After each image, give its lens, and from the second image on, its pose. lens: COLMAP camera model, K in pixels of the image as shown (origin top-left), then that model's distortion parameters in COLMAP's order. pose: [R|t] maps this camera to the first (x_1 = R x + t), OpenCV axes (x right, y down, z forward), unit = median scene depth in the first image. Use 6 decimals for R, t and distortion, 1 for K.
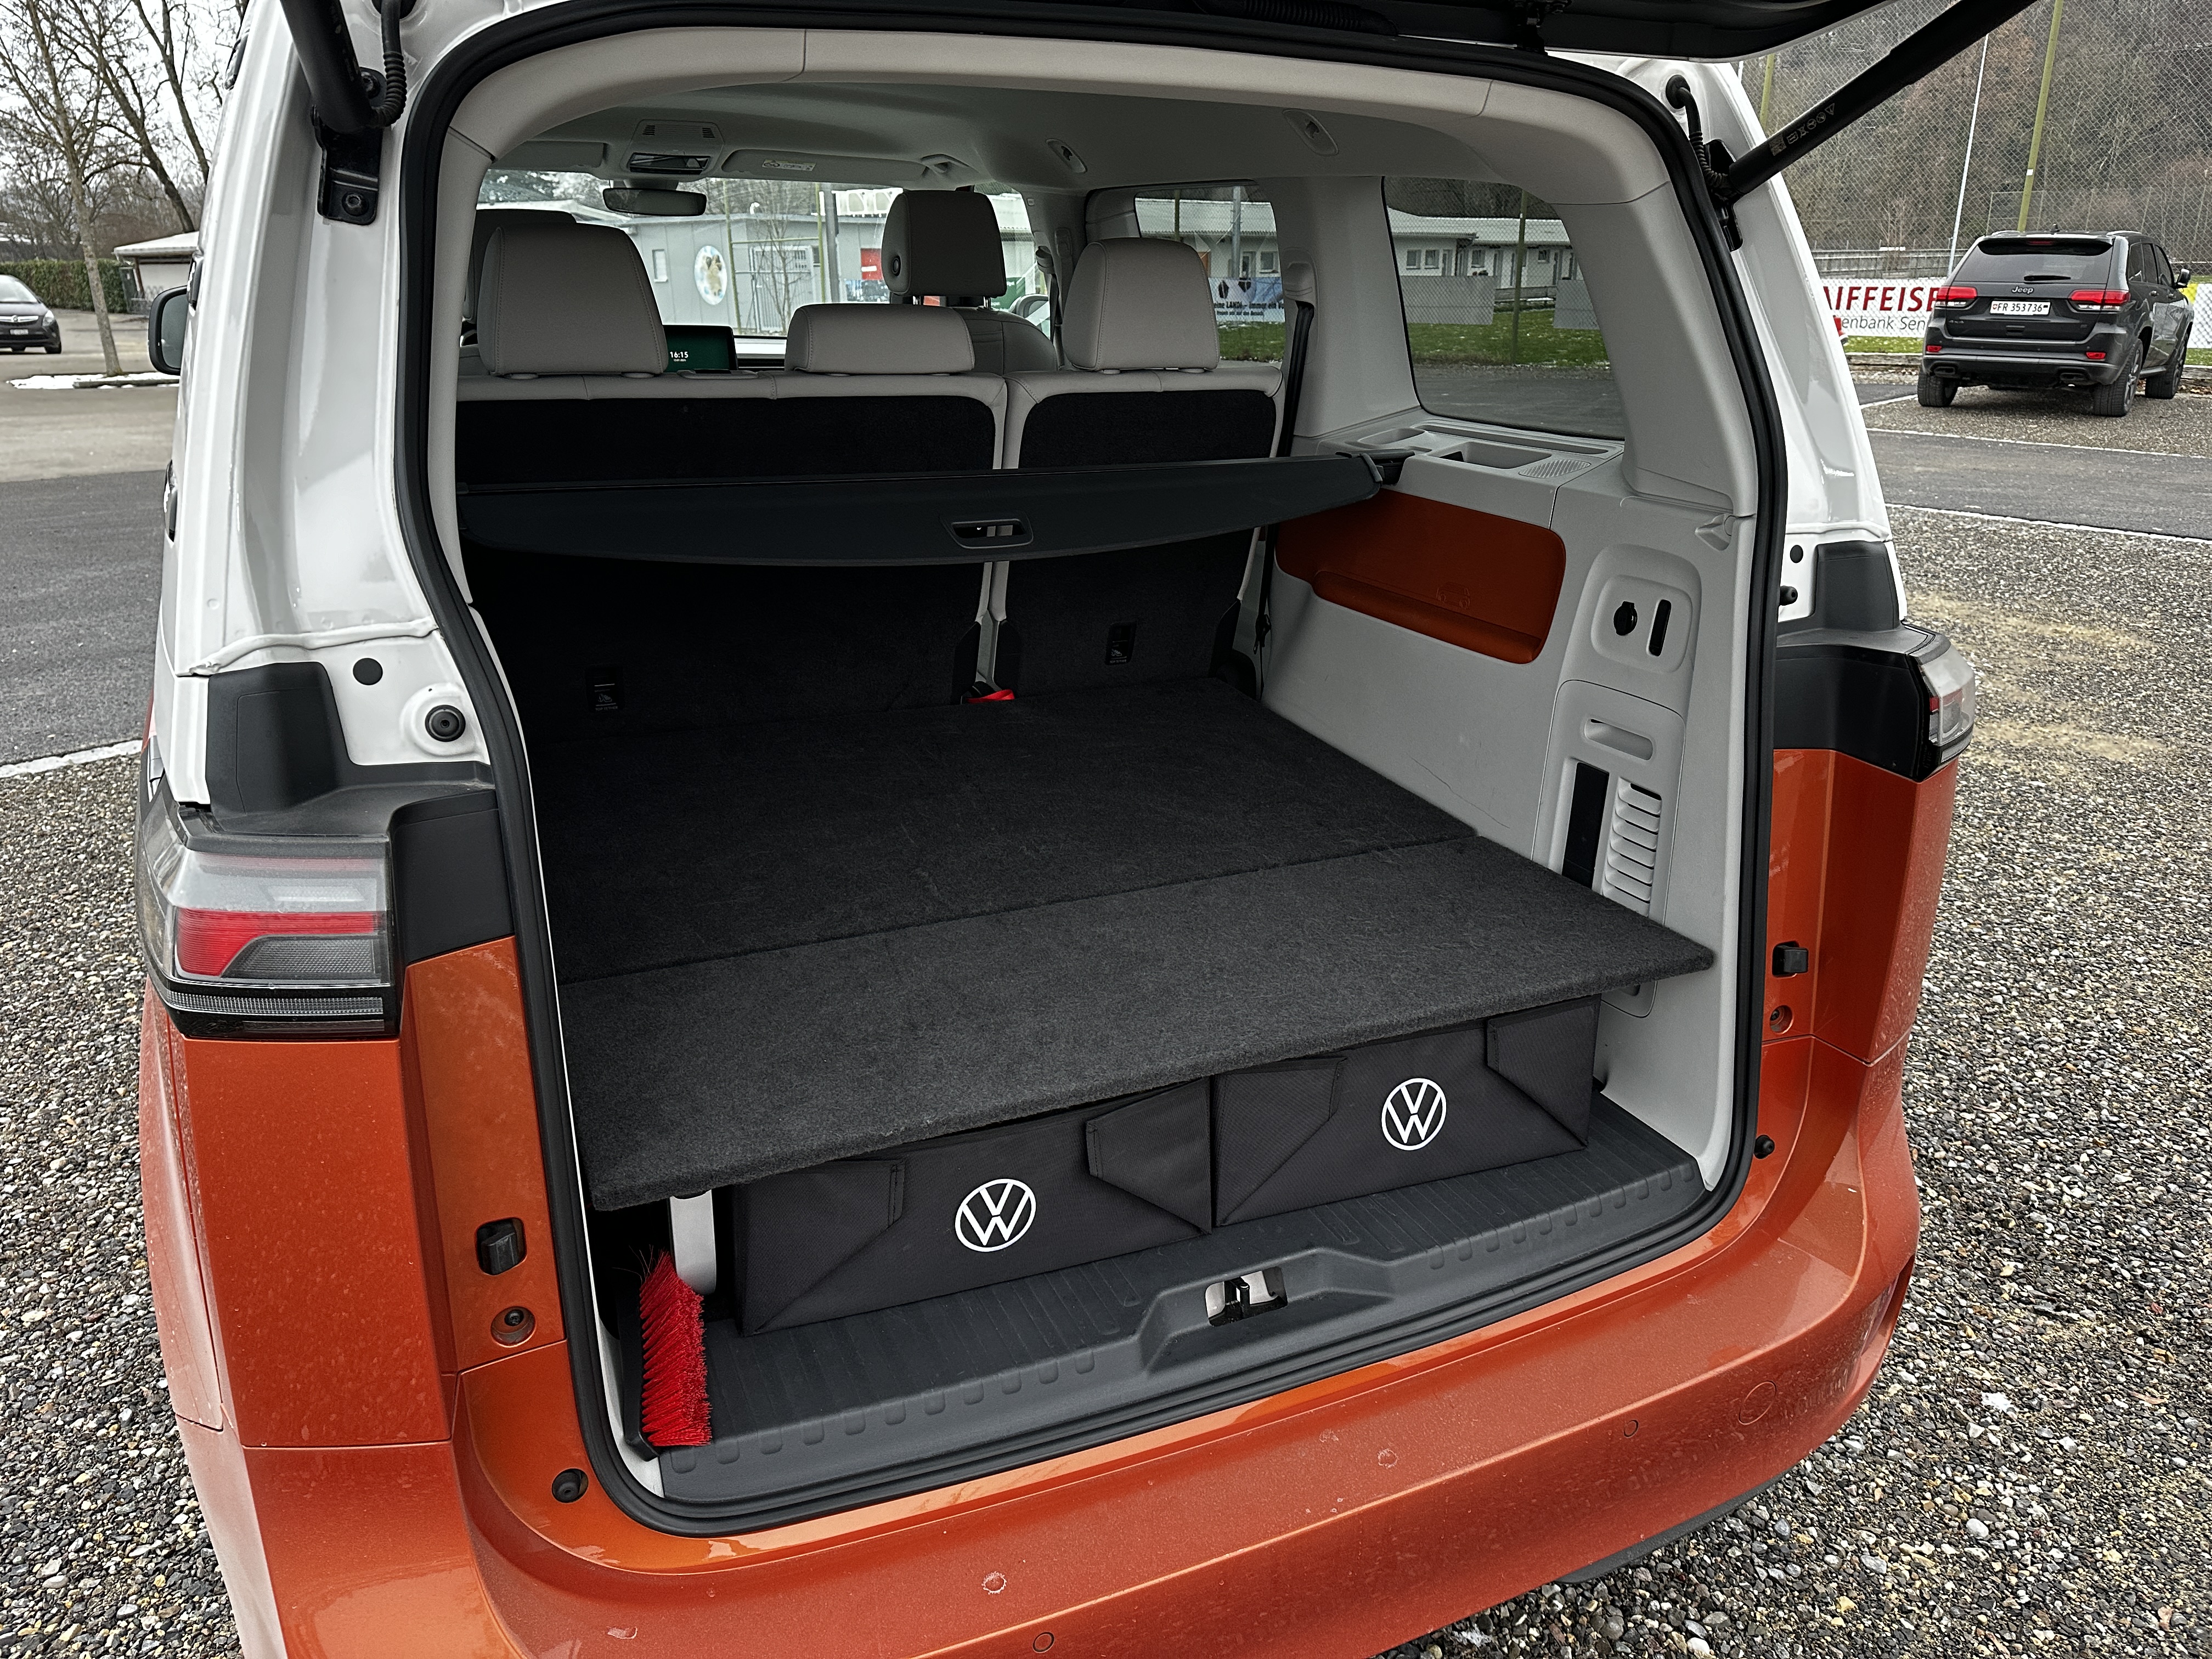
lens RADIAL K [[1563.1, 0, 1117.3], [0, 1563.1, 827.6], [0, 0, 1]] dist [0.024339, -0.020653]
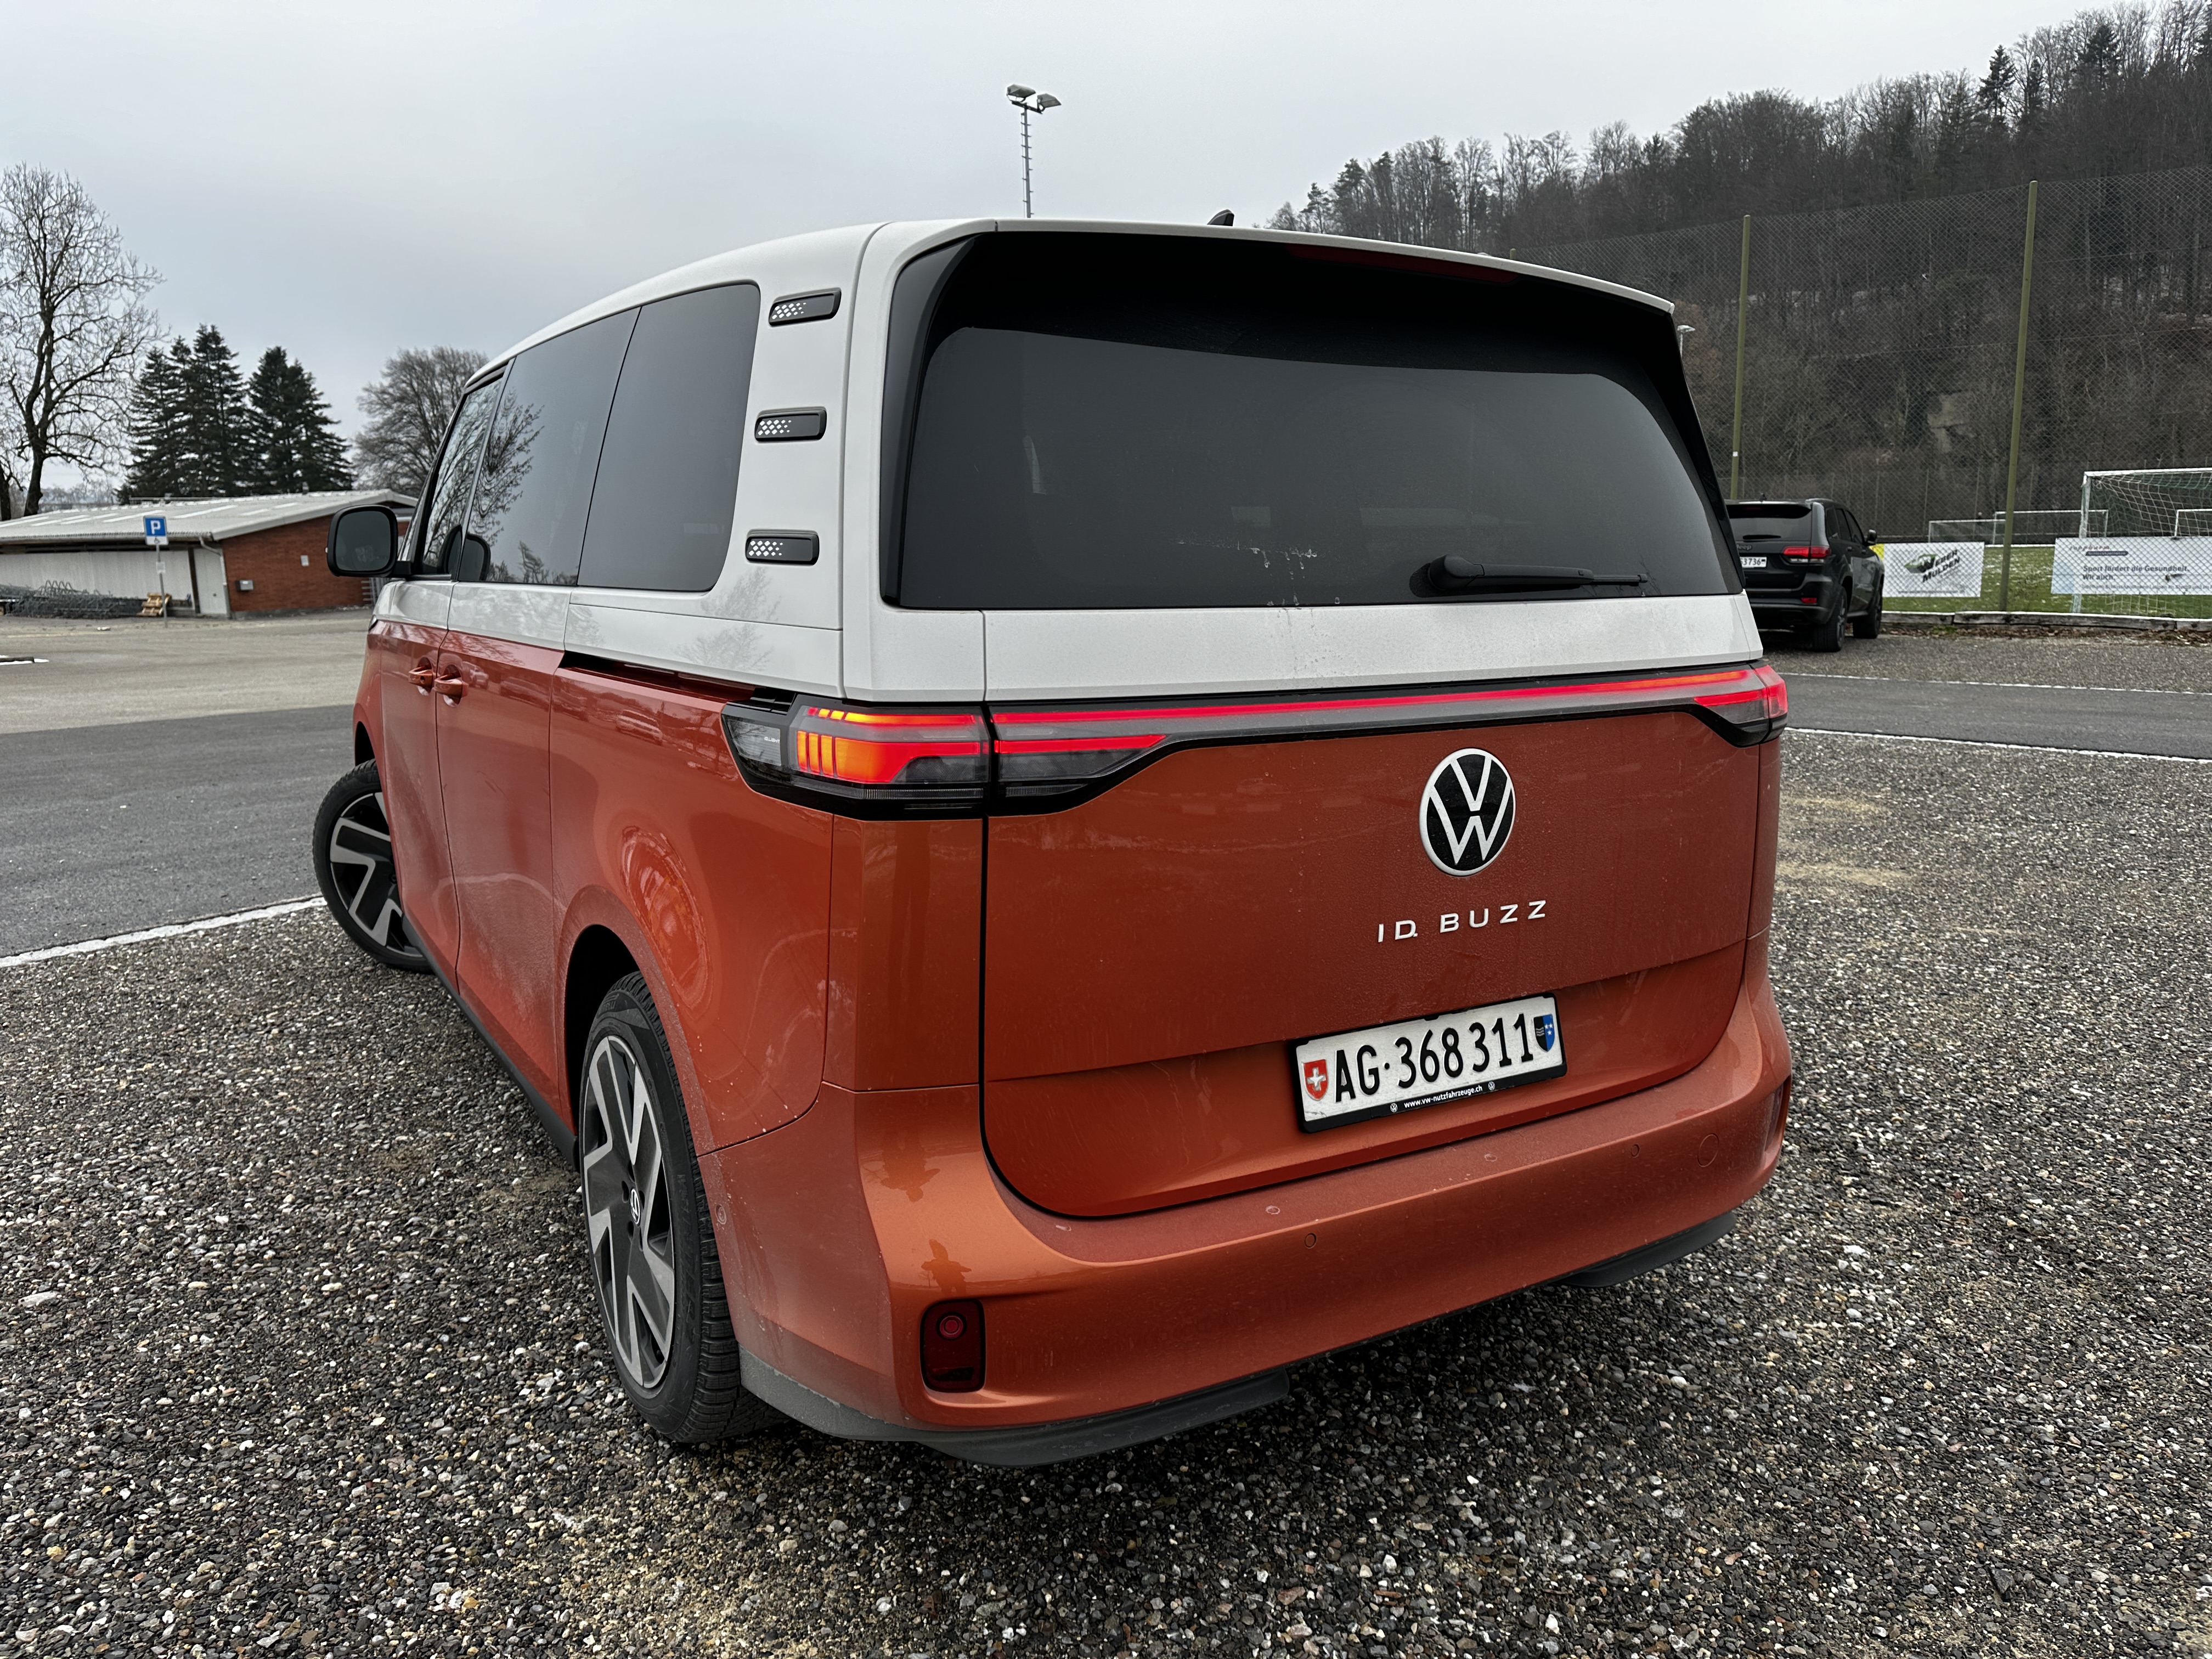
lens RADIAL K [[1563.1, 0, 1093.4], [0, 1563.1, 829.2], [0, 0, 1]] dist [0.024339, -0.020653]
pose [[0.993283, -0.030079, 0.111734, -0.127384], [0.048287, 0.985274, -0.164020, 0.105751], [-0.105155, 0.168314, 0.980109, -0.175537]]
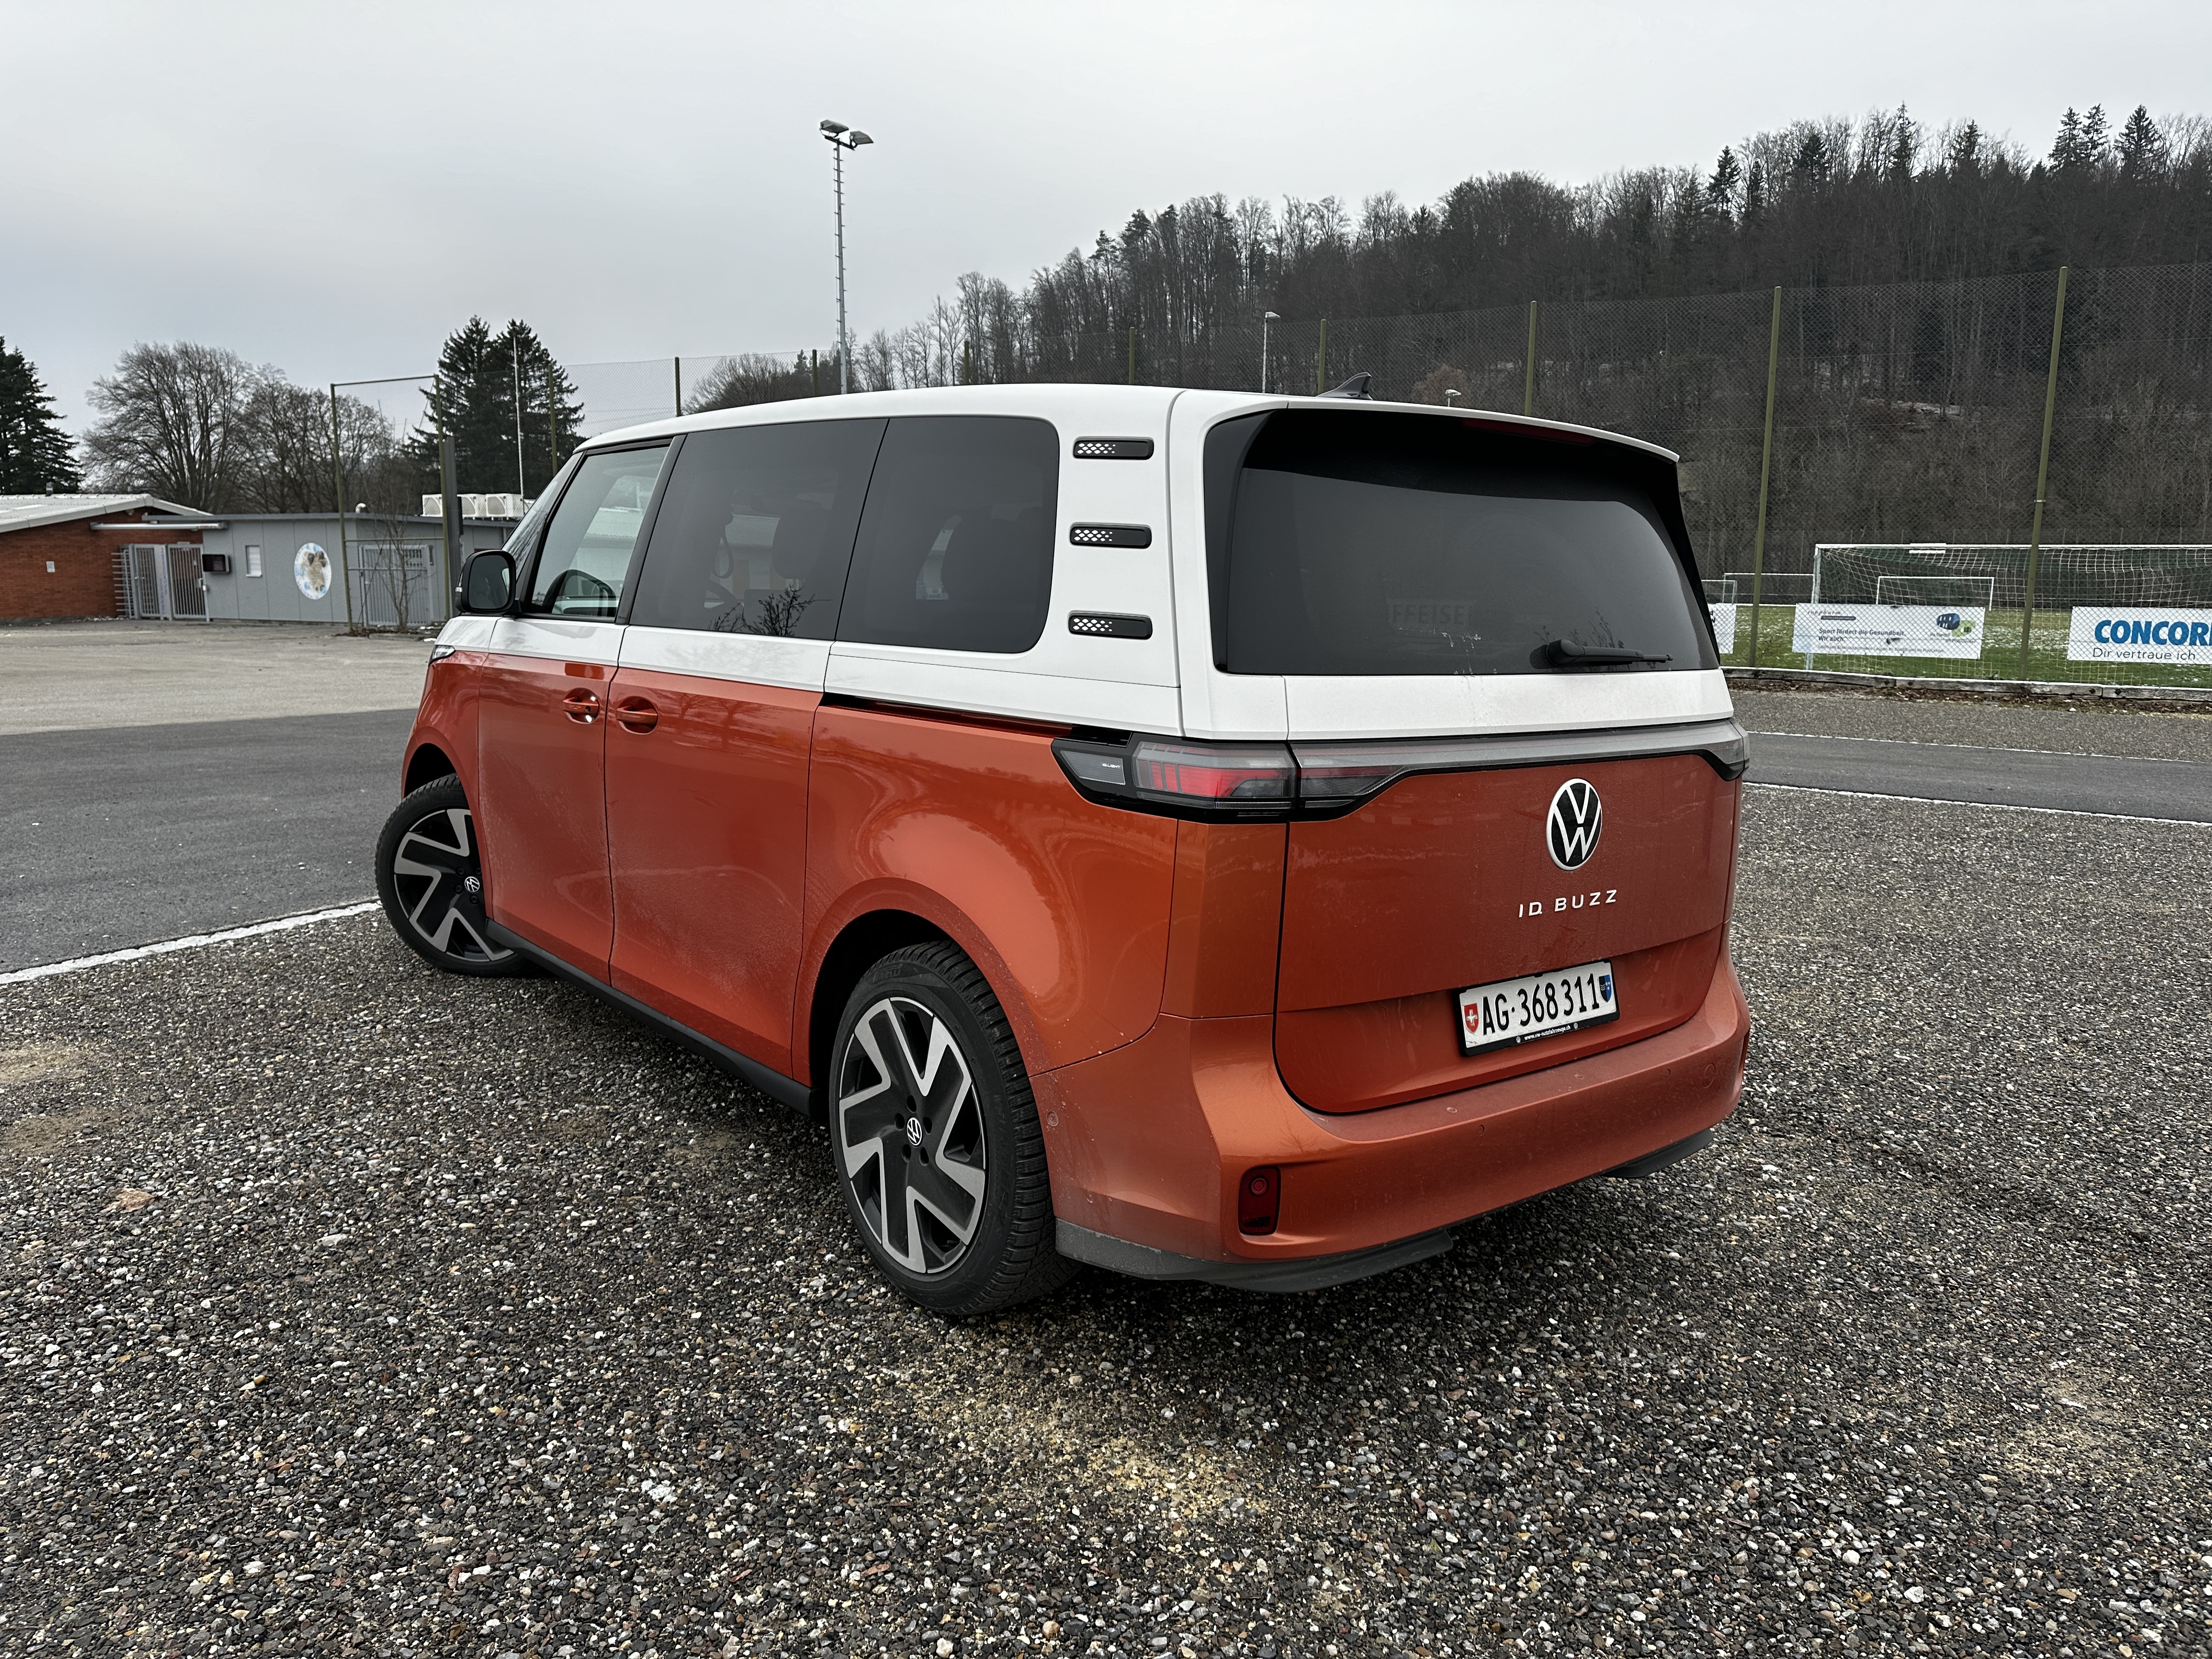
lens RADIAL K [[1563.1, 0, 1107.6], [0, 1563.1, 826.8], [0, 0, 1]] dist [0.024339, -0.020653]
pose [[0.966006, -0.019344, 0.257794, -0.330679], [0.066903, 0.981931, -0.177019, 0.134243], [-0.249711, 0.188249, 0.949846, -0.307698]]
